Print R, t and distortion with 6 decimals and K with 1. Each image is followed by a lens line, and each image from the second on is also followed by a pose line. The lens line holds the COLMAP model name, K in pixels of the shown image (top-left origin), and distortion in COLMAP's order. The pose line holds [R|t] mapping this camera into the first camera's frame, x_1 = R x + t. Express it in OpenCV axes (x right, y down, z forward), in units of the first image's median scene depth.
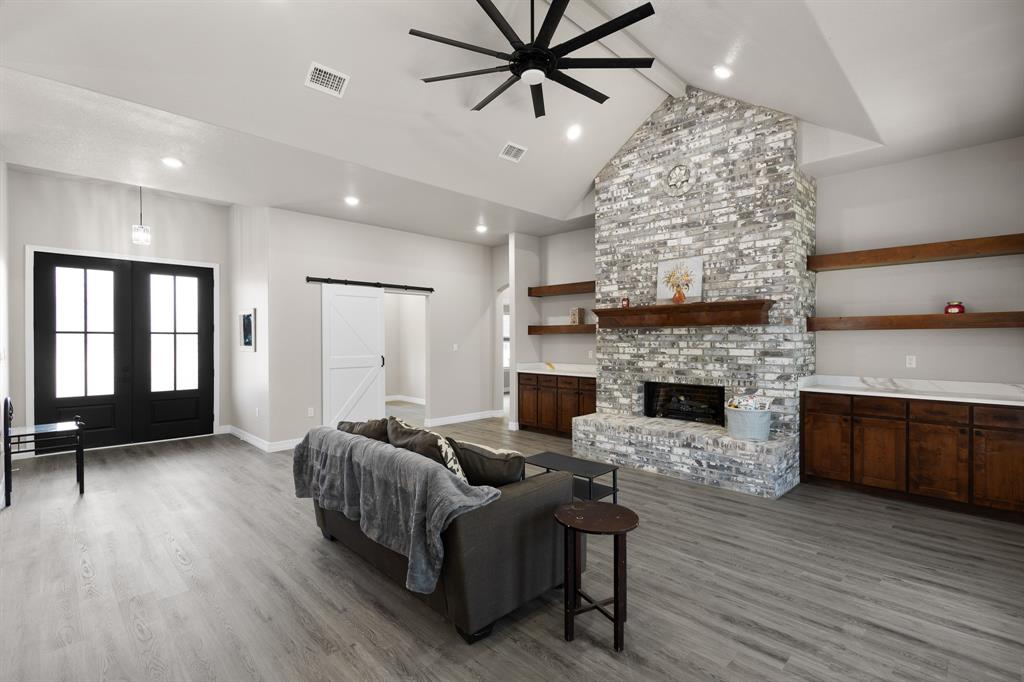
lens RADIAL K [[471.6, 0, 505.0], [0, 471.6, 342.4], [0, 0, 1]] dist [0.007557, -0.000460]
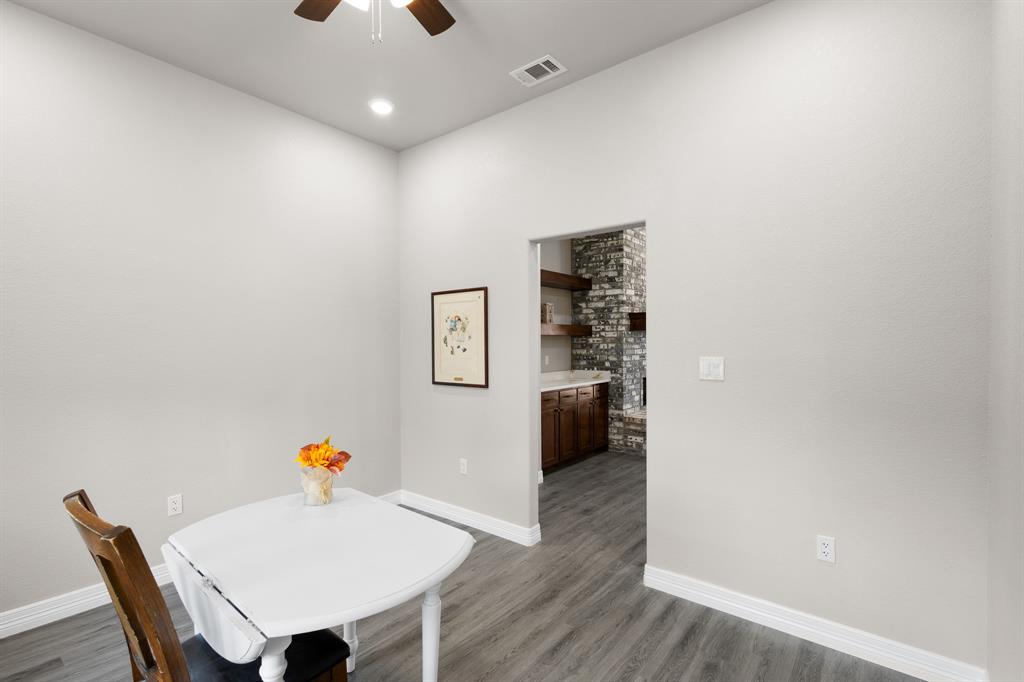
lens RADIAL K [[471.6, 0, 512.3], [0, 471.6, 347.6], [0, 0, 1]] dist [0.007557, -0.000460]
pose [[-0.099016, 0.011425, 0.995020, -0.786181], [0.006966, 0.999918, -0.010788, 0.016432], [-0.995061, 0.005863, -0.099087, 1.371570]]
